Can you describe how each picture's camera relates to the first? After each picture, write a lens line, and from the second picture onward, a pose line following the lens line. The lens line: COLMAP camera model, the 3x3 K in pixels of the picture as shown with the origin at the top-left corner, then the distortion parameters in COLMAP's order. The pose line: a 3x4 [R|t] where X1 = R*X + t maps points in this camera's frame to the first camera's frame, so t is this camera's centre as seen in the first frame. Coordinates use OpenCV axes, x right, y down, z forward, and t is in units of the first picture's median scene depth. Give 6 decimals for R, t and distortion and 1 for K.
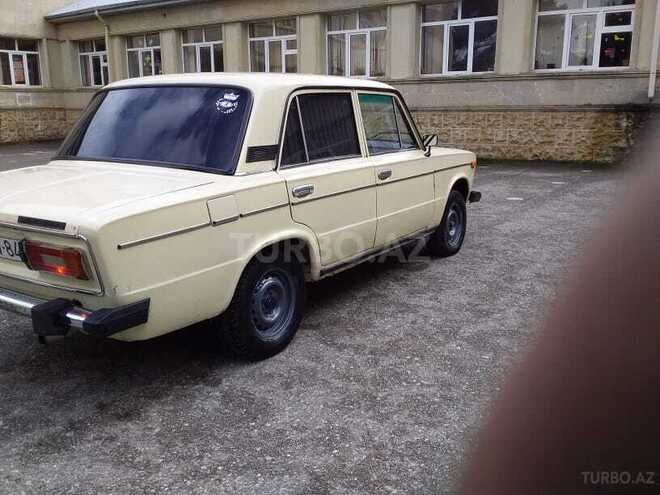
lens RADIAL K [[603.3, 0, 332.2], [0, 603.3, 236.1], [0, 0, 1]] dist [0.087334, -0.177530]
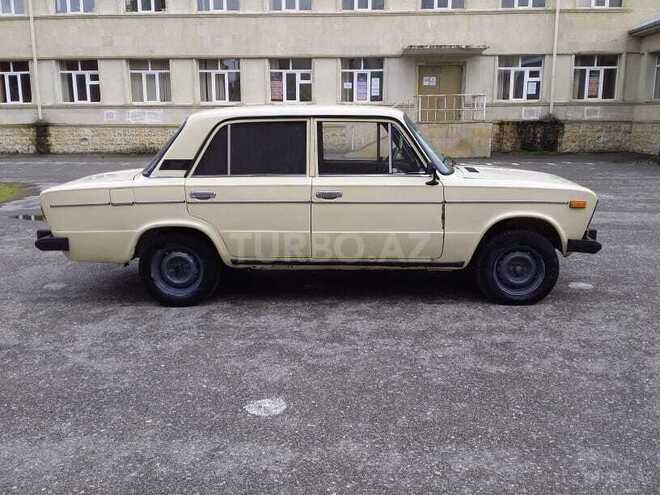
lens RADIAL K [[603.3, 0, 332.2], [0, 603.3, 236.1], [0, 0, 1]] dist [0.087334, -0.177530]
pose [[0.524150, 0.163814, -0.835722, 0.863173], [-0.176810, 0.980875, 0.081374, -0.100432], [0.833069, 0.105112, 0.543090, 0.353708]]
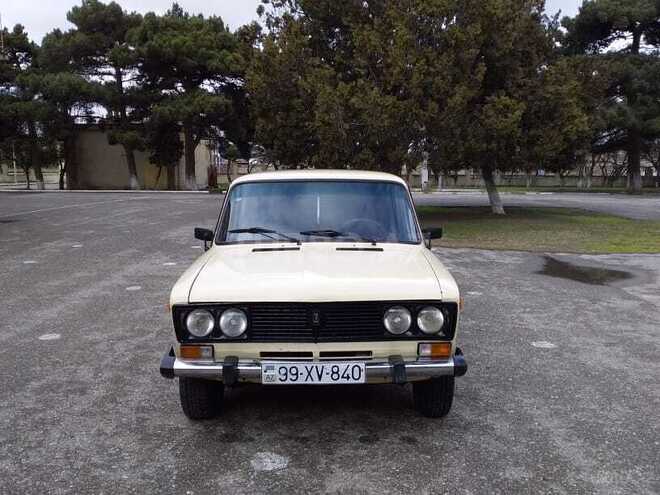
lens RADIAL K [[608.3, 0, 332.1], [0, 608.3, 209.5], [0, 0, 1]] dist [0.093228, -0.161053]
pose [[-0.838566, 0.044298, -0.542995, 0.505795], [-0.109839, 0.962475, 0.248147, -0.447903], [0.533612, 0.267730, -0.802234, 1.820801]]
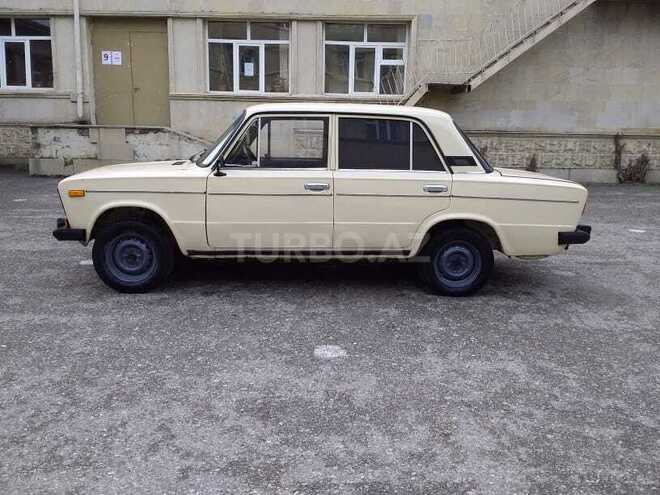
lens RADIAL K [[611.4, 0, 332.3], [0, 611.4, 214.9], [0, 0, 1]] dist [0.095578, -0.189303]
pose [[-0.569603, -0.125167, 0.812334, -1.051446], [0.156926, 0.953594, 0.256967, -0.333666], [-0.806801, 0.273845, -0.523528, 1.542033]]
